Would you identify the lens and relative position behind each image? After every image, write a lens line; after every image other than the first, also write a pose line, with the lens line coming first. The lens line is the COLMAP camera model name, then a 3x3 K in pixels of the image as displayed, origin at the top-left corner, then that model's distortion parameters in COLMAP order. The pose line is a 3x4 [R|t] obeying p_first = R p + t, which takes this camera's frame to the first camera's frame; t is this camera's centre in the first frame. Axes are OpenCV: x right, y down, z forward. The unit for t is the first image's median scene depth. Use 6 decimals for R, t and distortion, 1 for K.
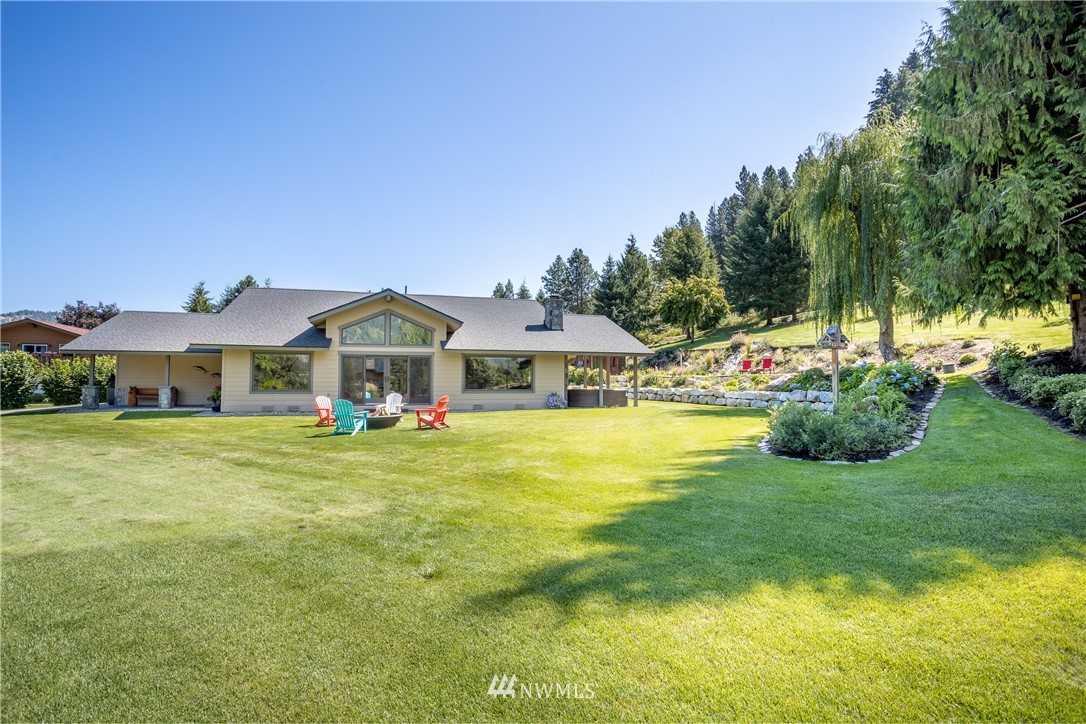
lens RADIAL K [[528.3, 0, 574.7], [0, 528.3, 354.3], [0, 0, 1]] dist [0.002724, 0.000680]
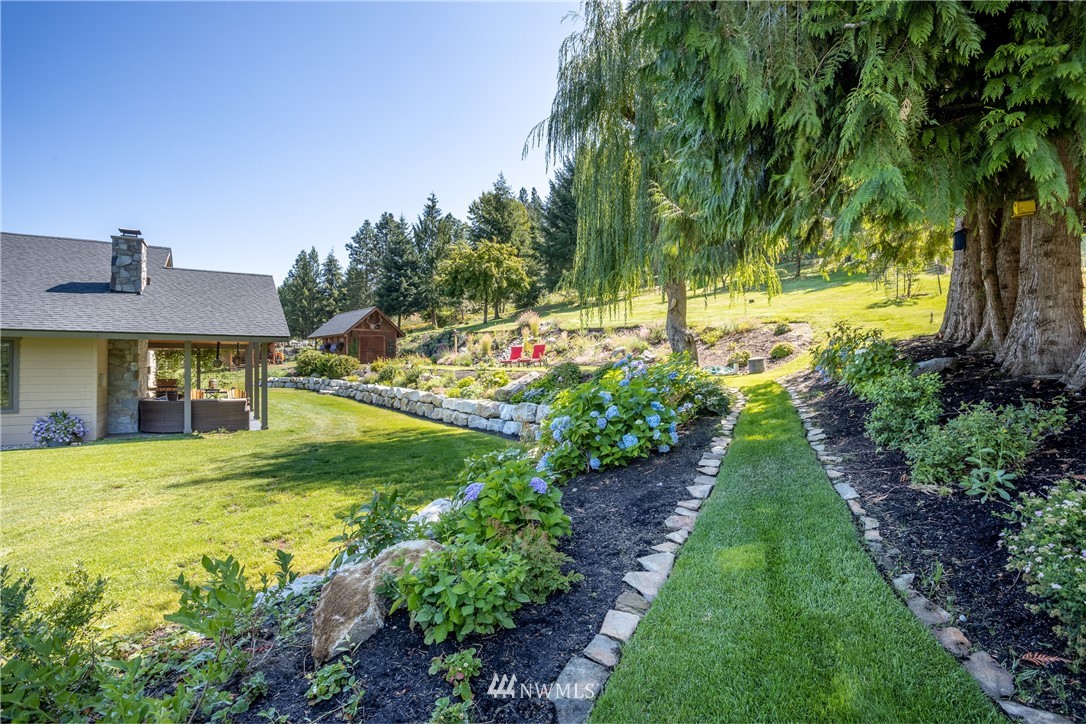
lens RADIAL K [[515.7, 0, 544.6], [0, 515.7, 363.9], [0, 0, 1]] dist [-0.000284, 0.000532]
pose [[0.977556, 0.001163, 0.210674, 0.201678], [-0.012797, 0.998466, 0.053865, -0.004273], [-0.210288, -0.055352, 0.976071, 0.274595]]
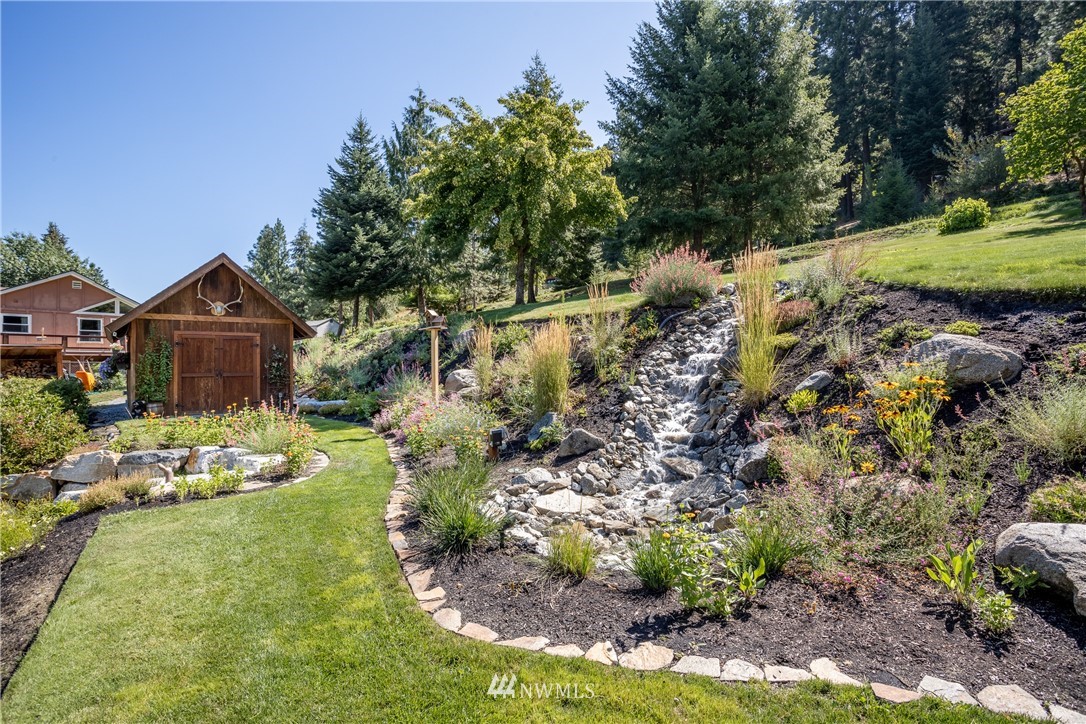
lens RADIAL K [[515.7, 0, 544.6], [0, 515.7, 363.9], [0, 0, 1]] dist [-0.000284, 0.000532]
pose [[0.983452, -0.005246, 0.181091, 0.246854], [-0.004865, 0.998455, 0.055344, -0.001113], [-0.181101, -0.055309, 0.981908, 0.919787]]
